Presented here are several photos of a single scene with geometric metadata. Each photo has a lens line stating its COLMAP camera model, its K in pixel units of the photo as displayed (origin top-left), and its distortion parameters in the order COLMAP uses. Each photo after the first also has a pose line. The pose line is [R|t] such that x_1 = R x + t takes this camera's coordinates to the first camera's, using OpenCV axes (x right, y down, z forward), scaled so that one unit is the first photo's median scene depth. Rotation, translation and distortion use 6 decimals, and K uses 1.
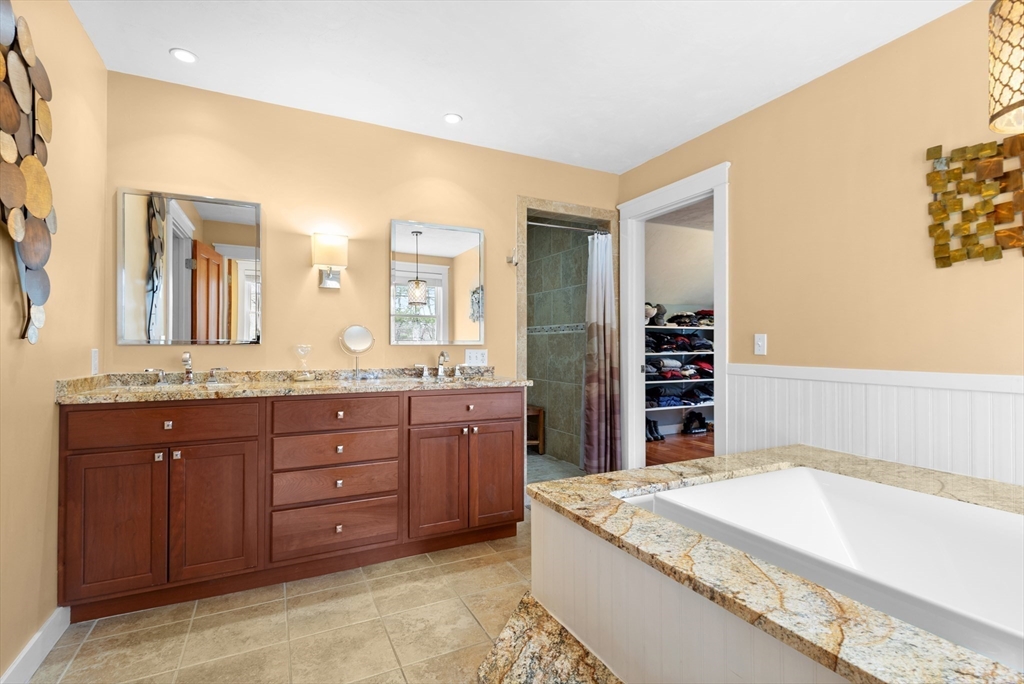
lens RADIAL K [[478.5, 0, 510.5], [0, 478.5, 340.8], [0, 0, 1]] dist [0.009725, -0.003198]
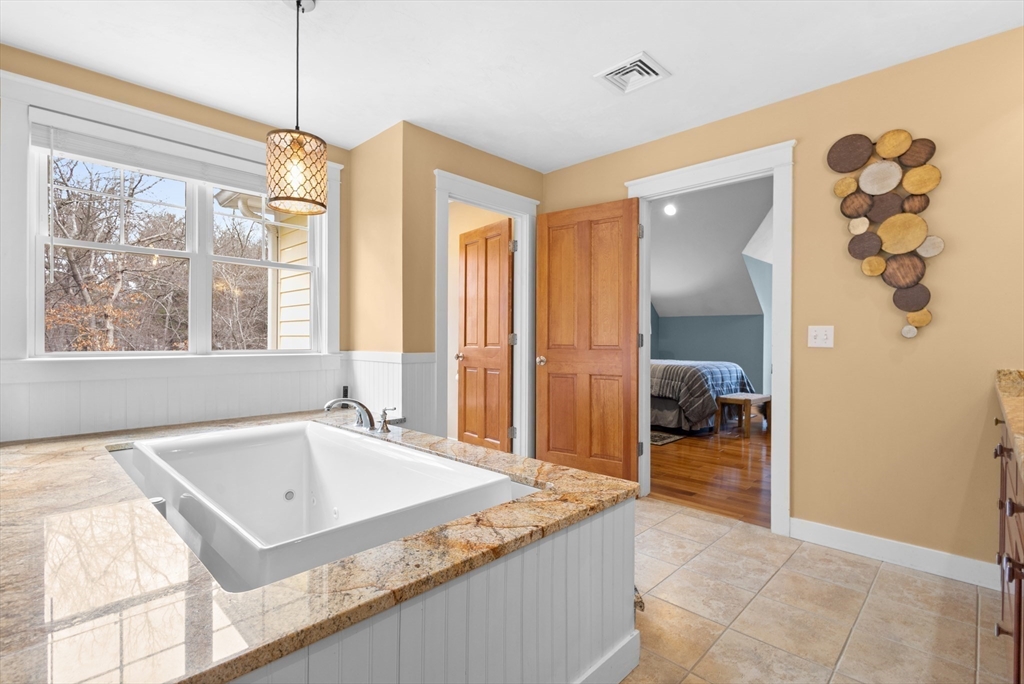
lens RADIAL K [[478.5, 0, 510.6], [0, 478.5, 342.1], [0, 0, 1]] dist [0.009725, -0.003198]
pose [[-0.945136, -0.001547, -0.326673, 0.525076], [0.000742, 0.999976, -0.006882, 0.026012], [0.326676, -0.006746, -0.945112, 1.629352]]
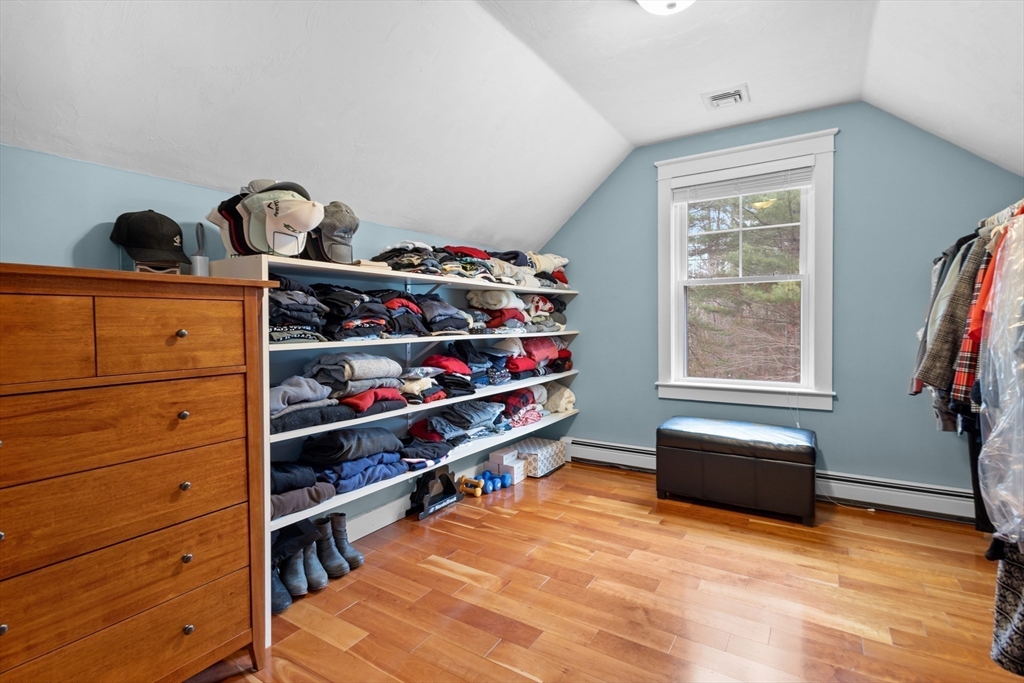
lens RADIAL K [[478.5, 0, 512.3], [0, 478.5, 338.0], [0, 0, 1]] dist [0.009725, -0.003198]
pose [[0.857228, -0.017090, 0.514653, 0.235443], [0.001006, 0.999503, 0.031516, 0.011778], [-0.514936, -0.026498, 0.856819, 0.624495]]
